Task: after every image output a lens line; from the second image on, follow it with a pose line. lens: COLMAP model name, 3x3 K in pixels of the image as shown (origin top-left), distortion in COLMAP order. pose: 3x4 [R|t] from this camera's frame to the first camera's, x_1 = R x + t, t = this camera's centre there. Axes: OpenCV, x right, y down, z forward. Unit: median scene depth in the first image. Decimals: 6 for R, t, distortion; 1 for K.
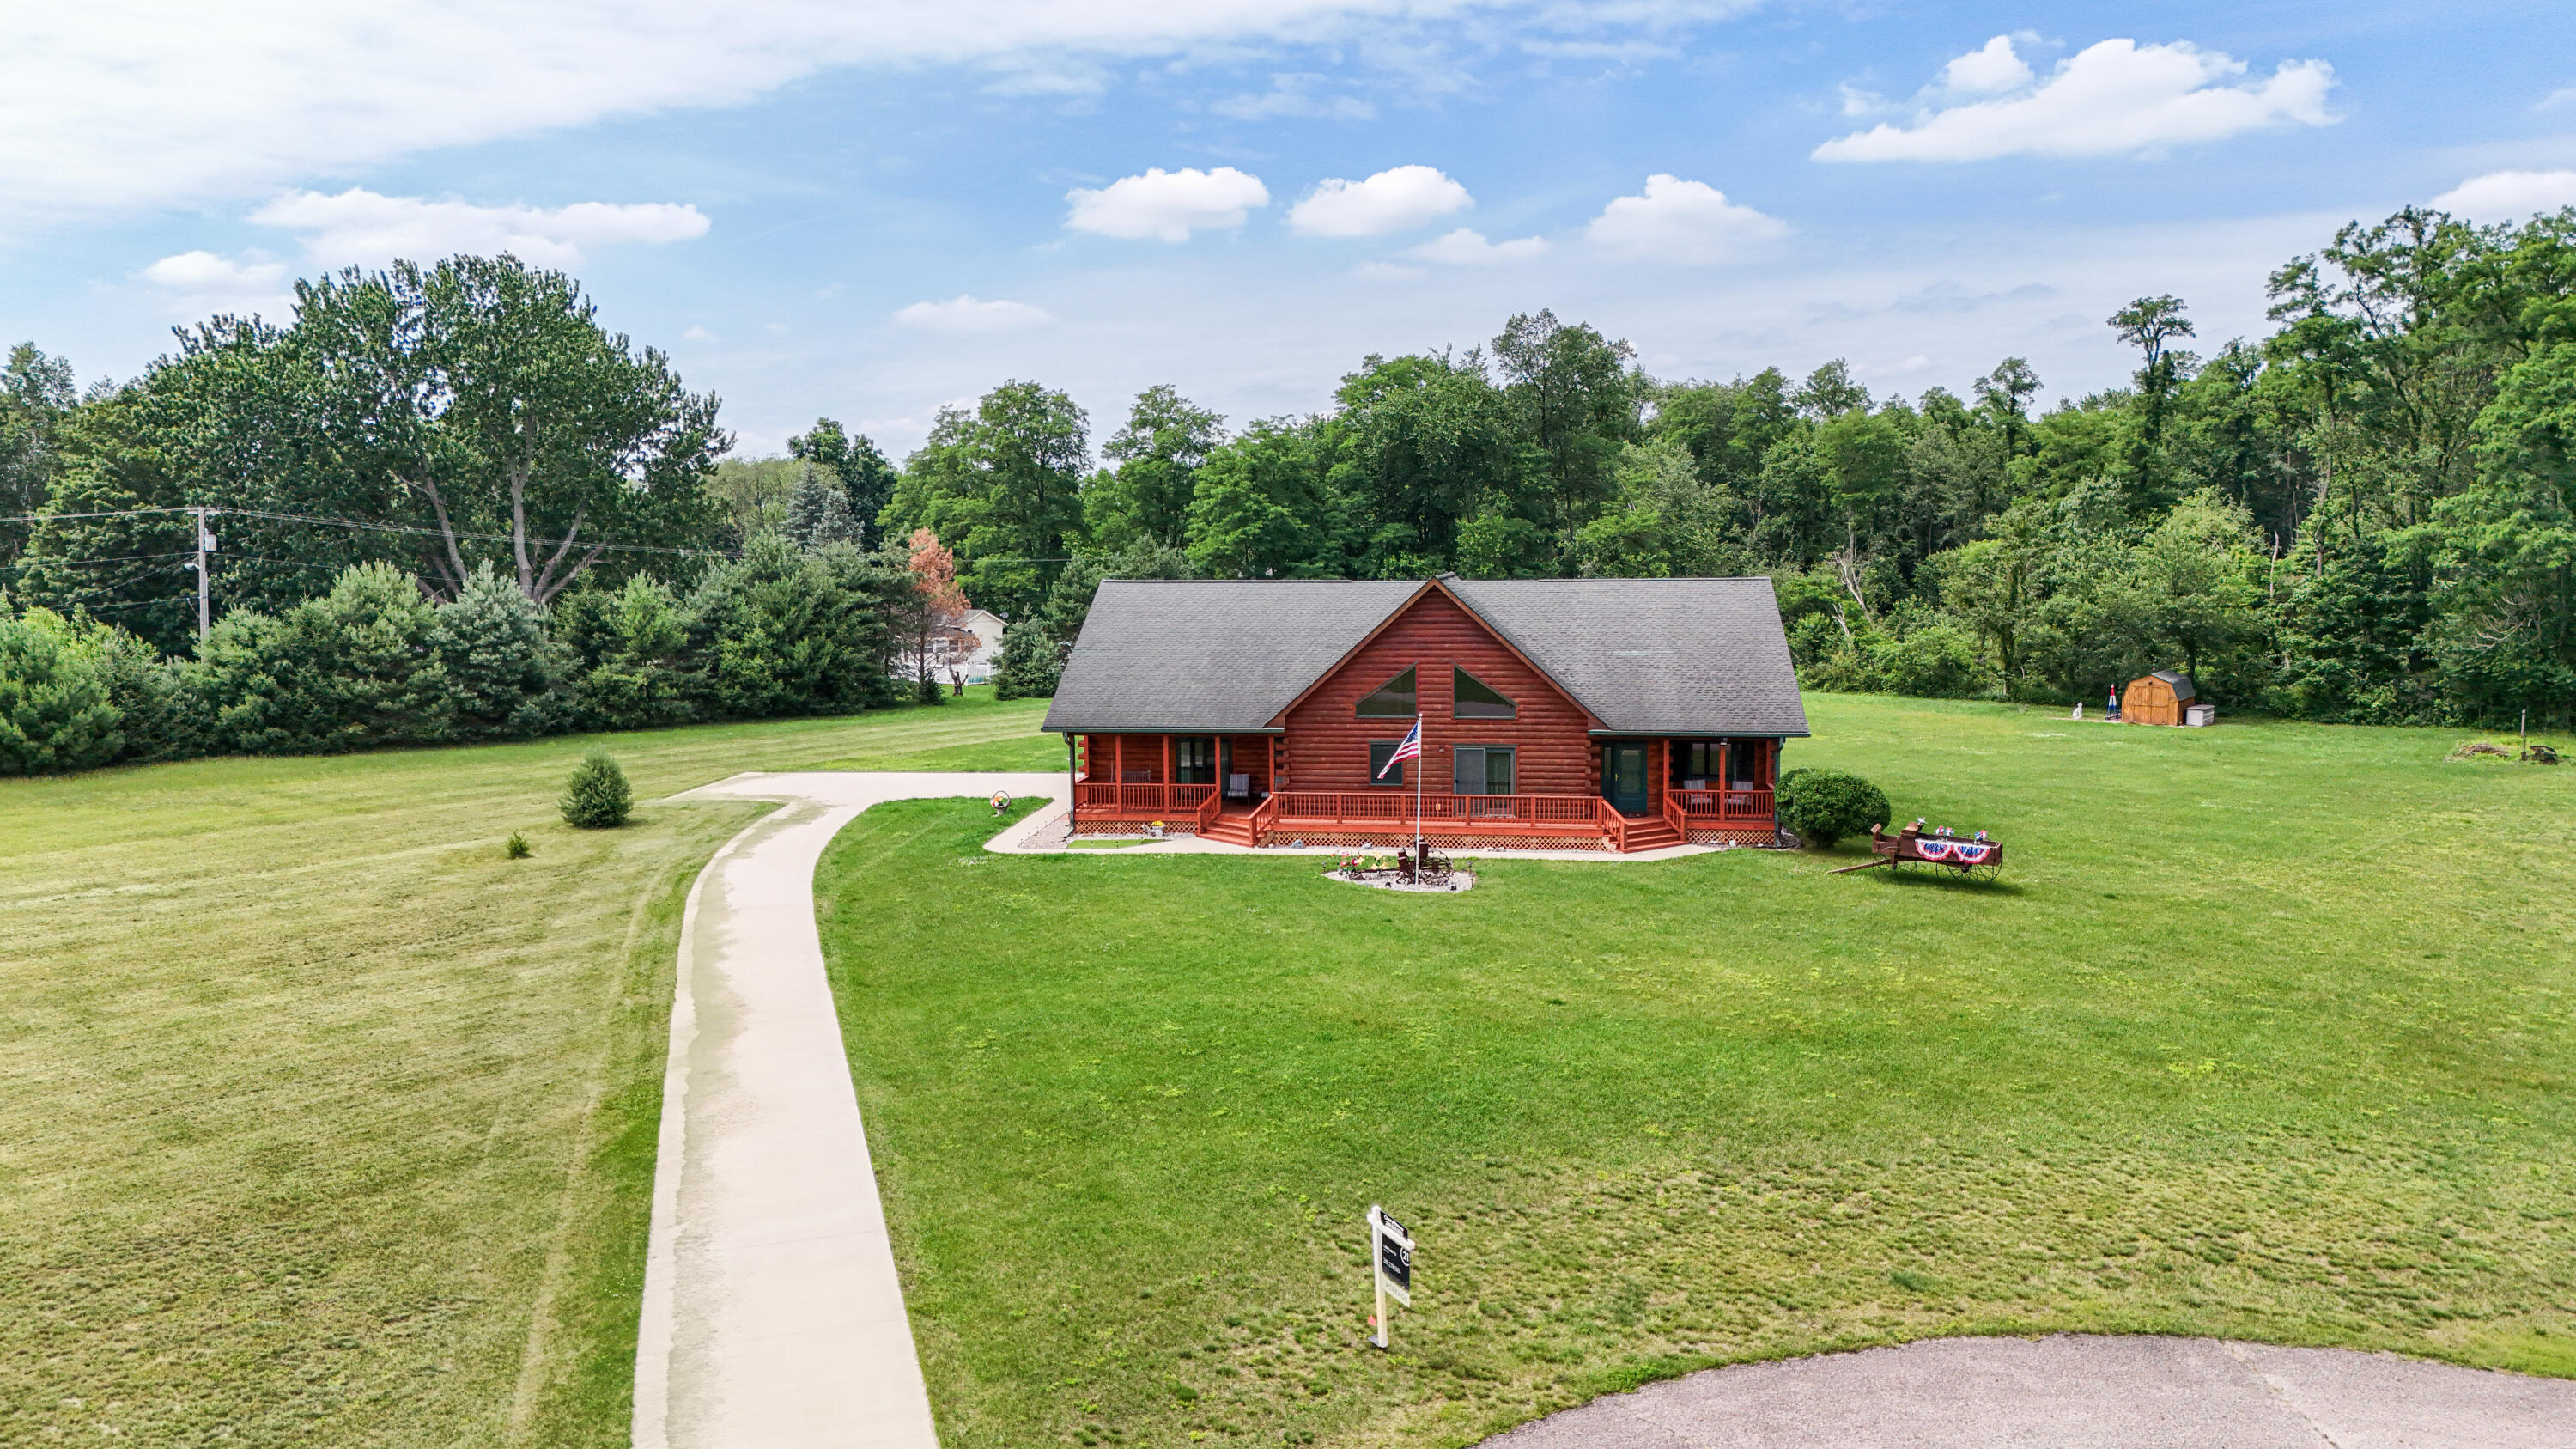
lens RADIAL K [[1883.8, 0, 1285.5], [0, 1883.8, 730.1], [0, 0, 1]] dist [0.077214, -0.072764]
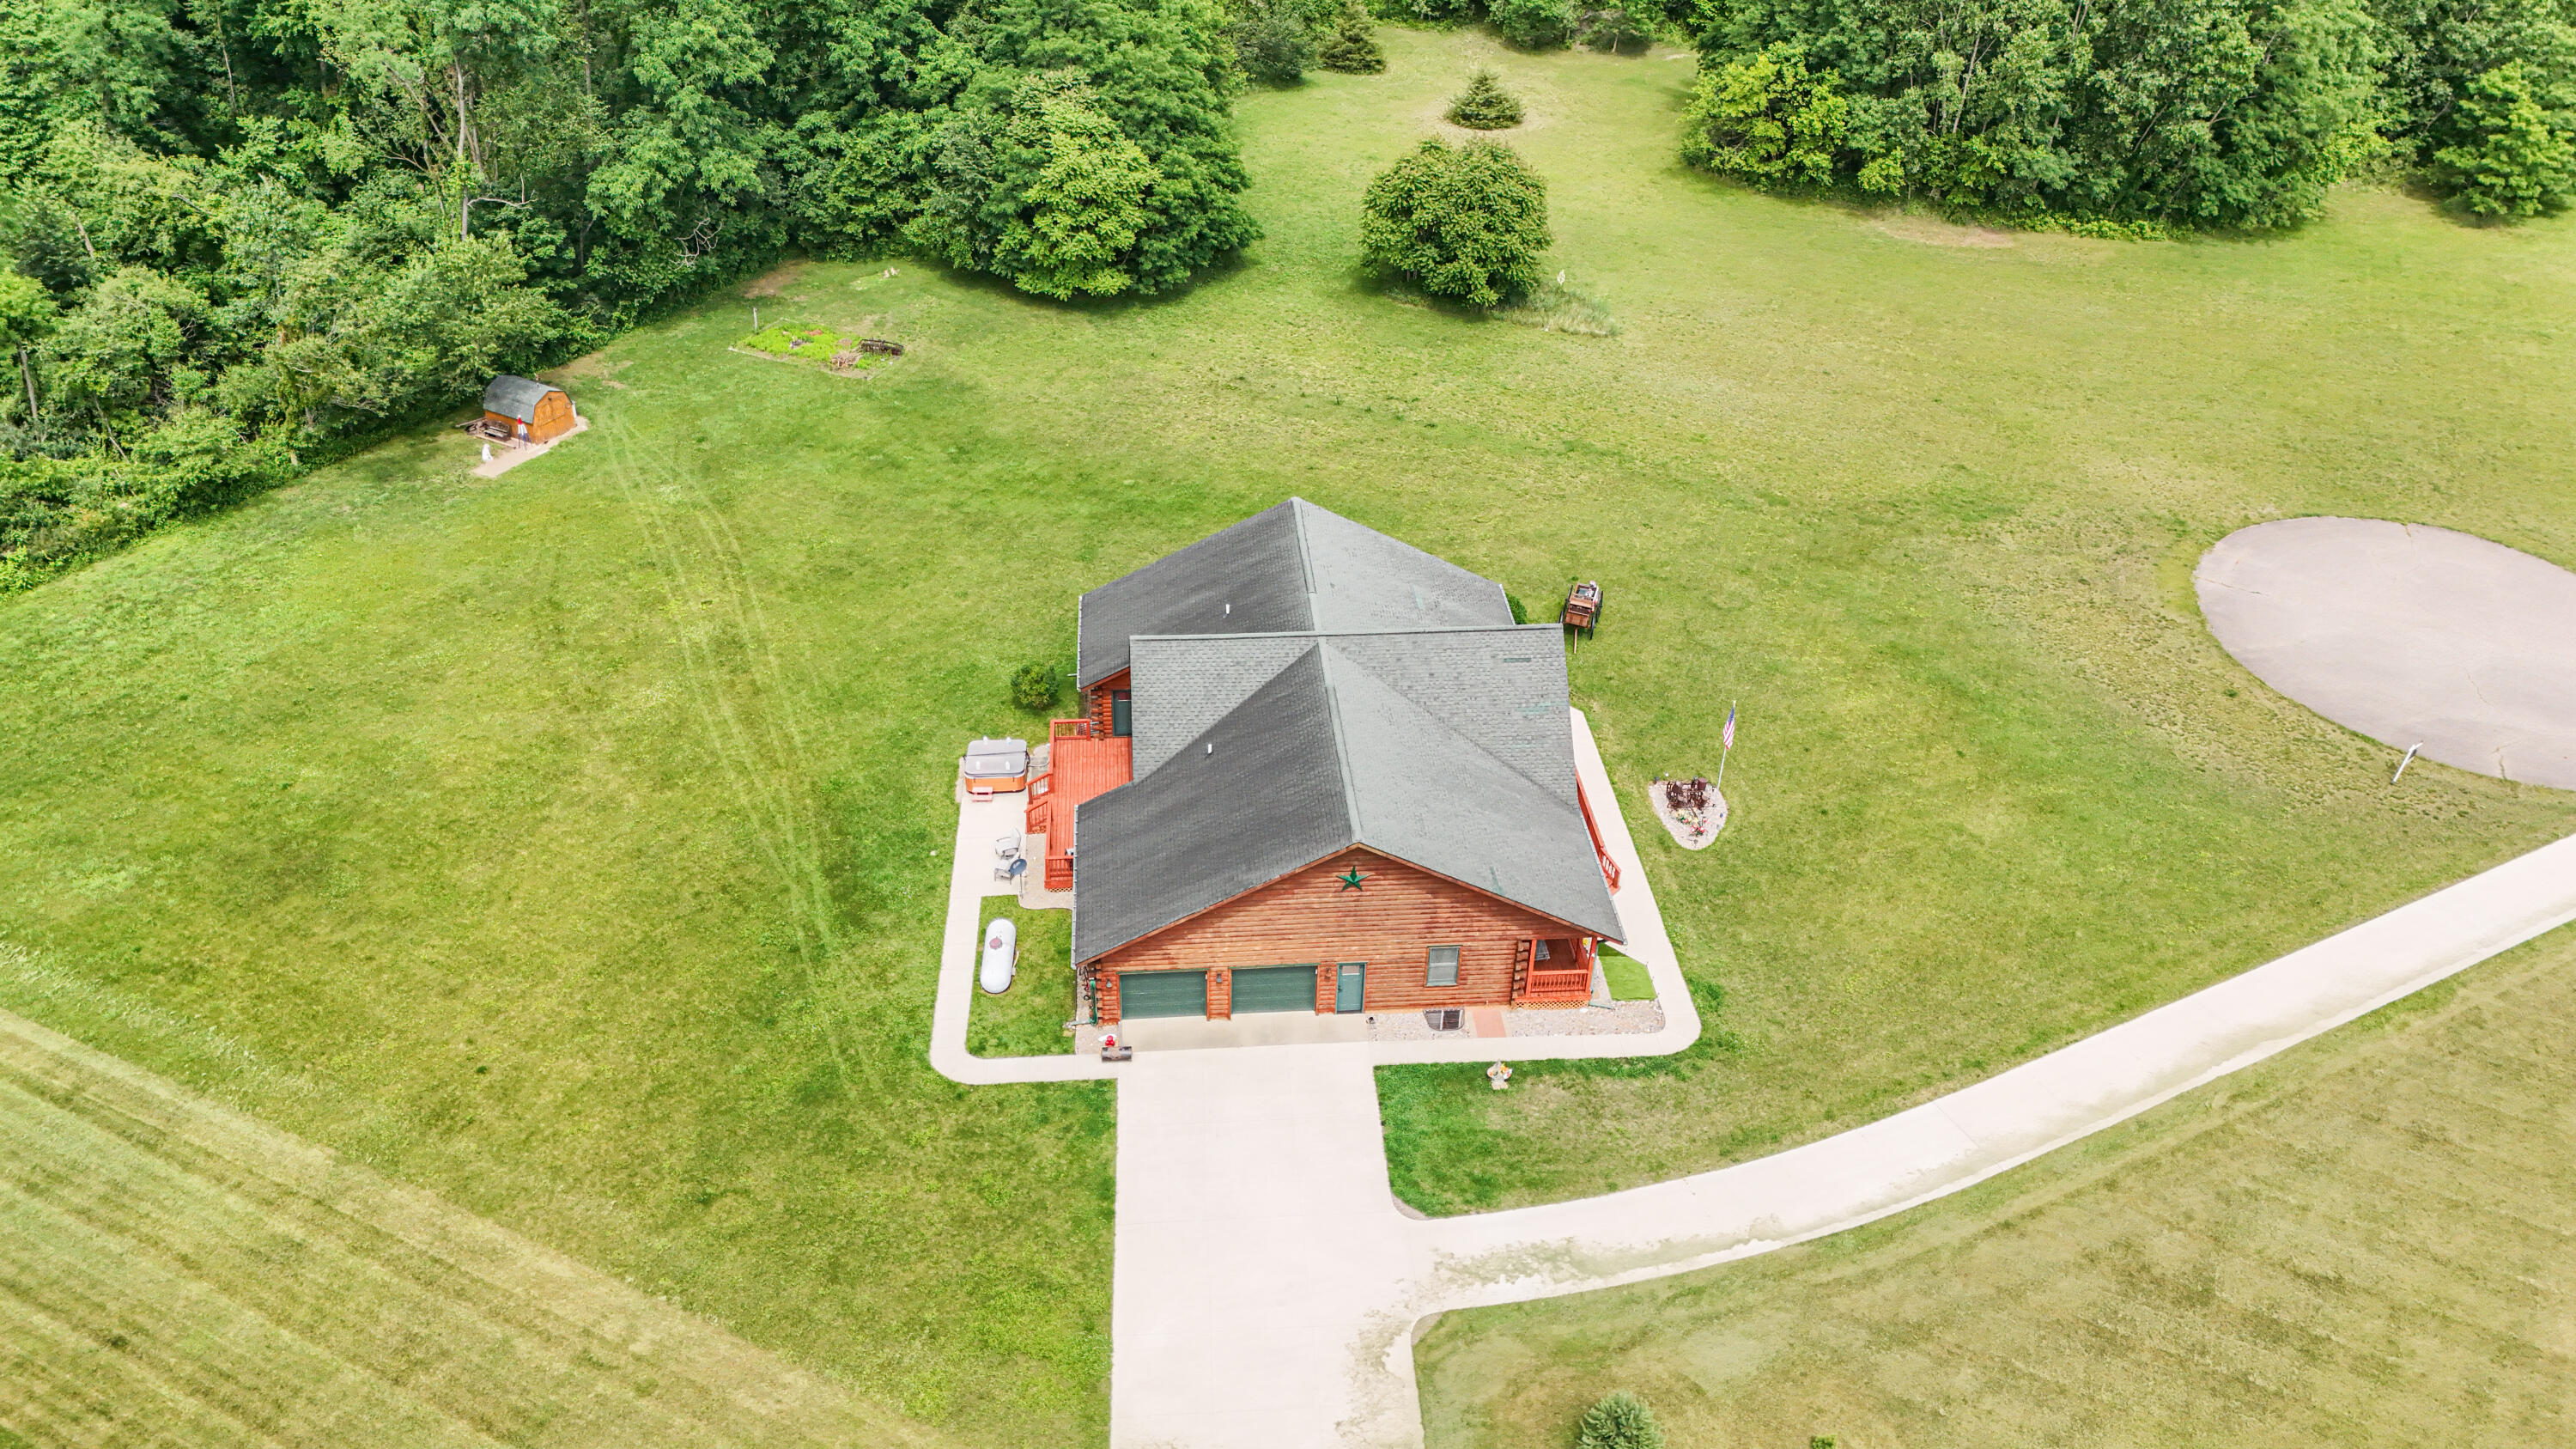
lens RADIAL K [[1883.8, 0, 1298.1], [0, 1883.8, 728.9], [0, 0, 1]] dist [0.077214, -0.072764]
pose [[-0.206639, -0.550300, 0.808994, -0.525694], [0.068785, 0.816623, 0.573059, -0.426743], [-0.975996, 0.174063, -0.130894, 0.782143]]
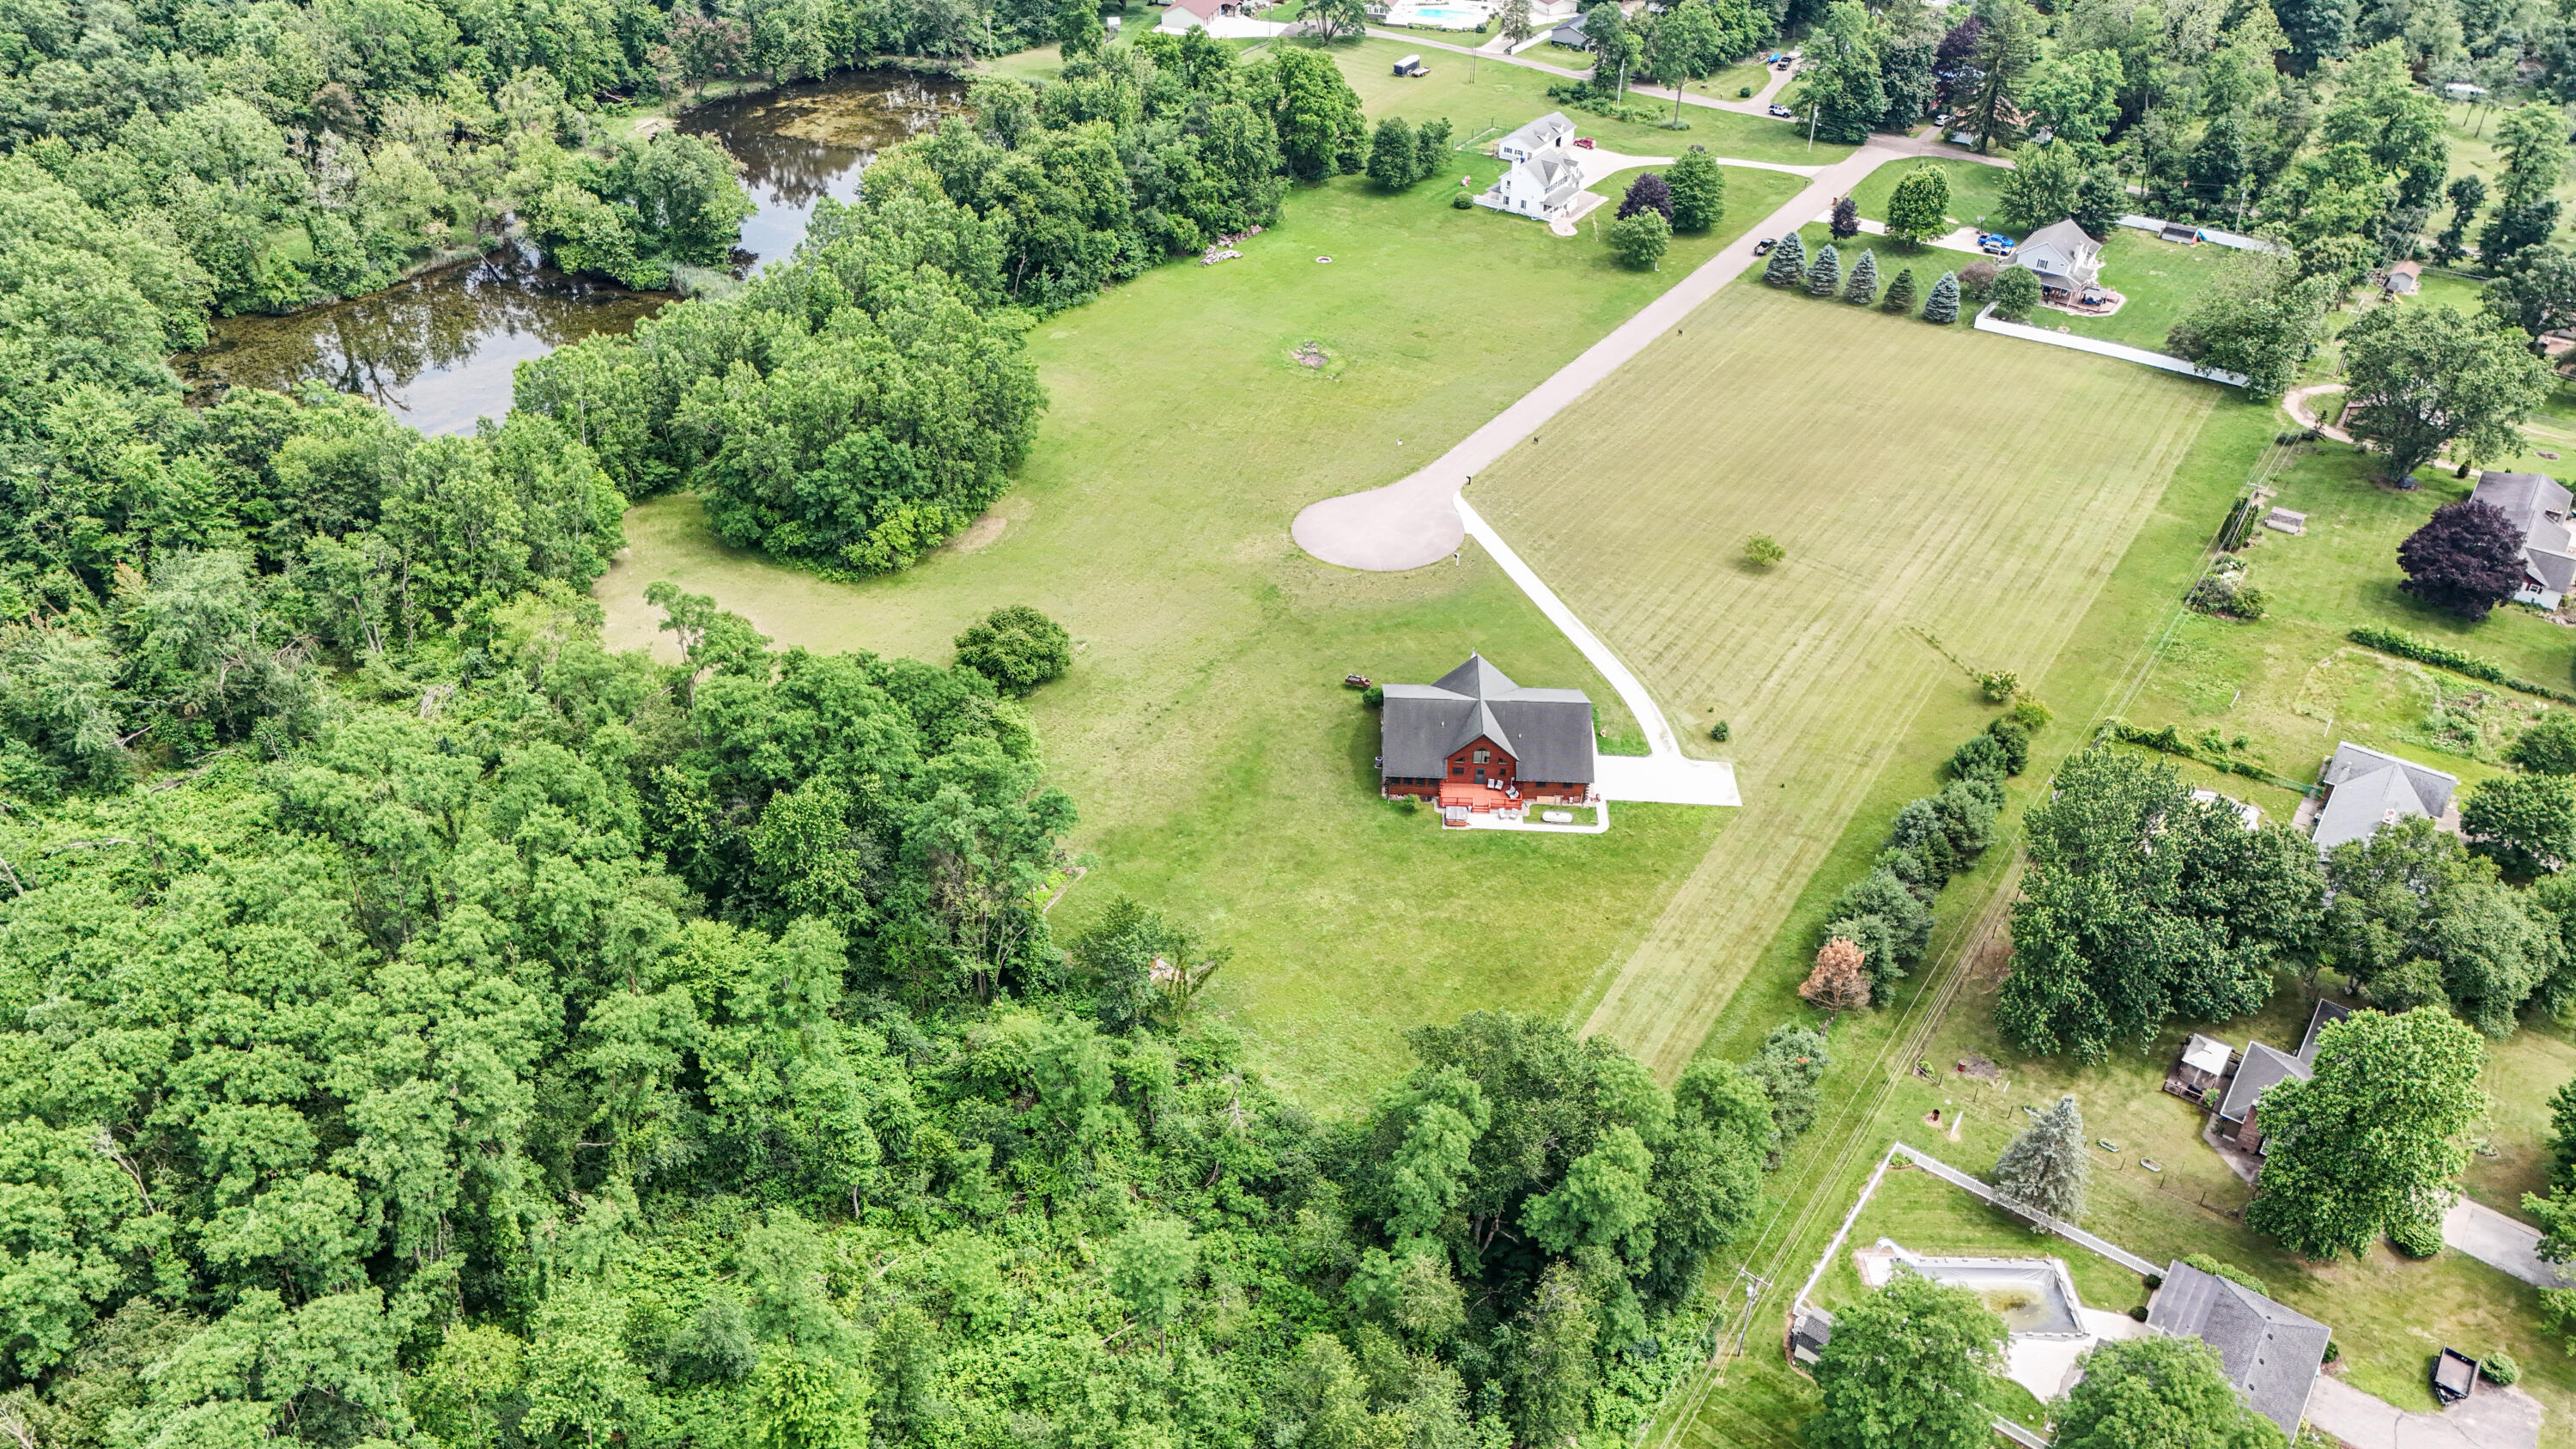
lens RADIAL K [[1883.8, 0, 1289.1], [0, 1883.8, 724.7], [0, 0, 1]] dist [0.077214, -0.072764]
pose [[-0.996384, 0.044944, -0.072101, 0.437585], [-0.013443, 0.754541, 0.656115, -1.459247], [0.083892, 0.654712, -0.751209, 2.314844]]
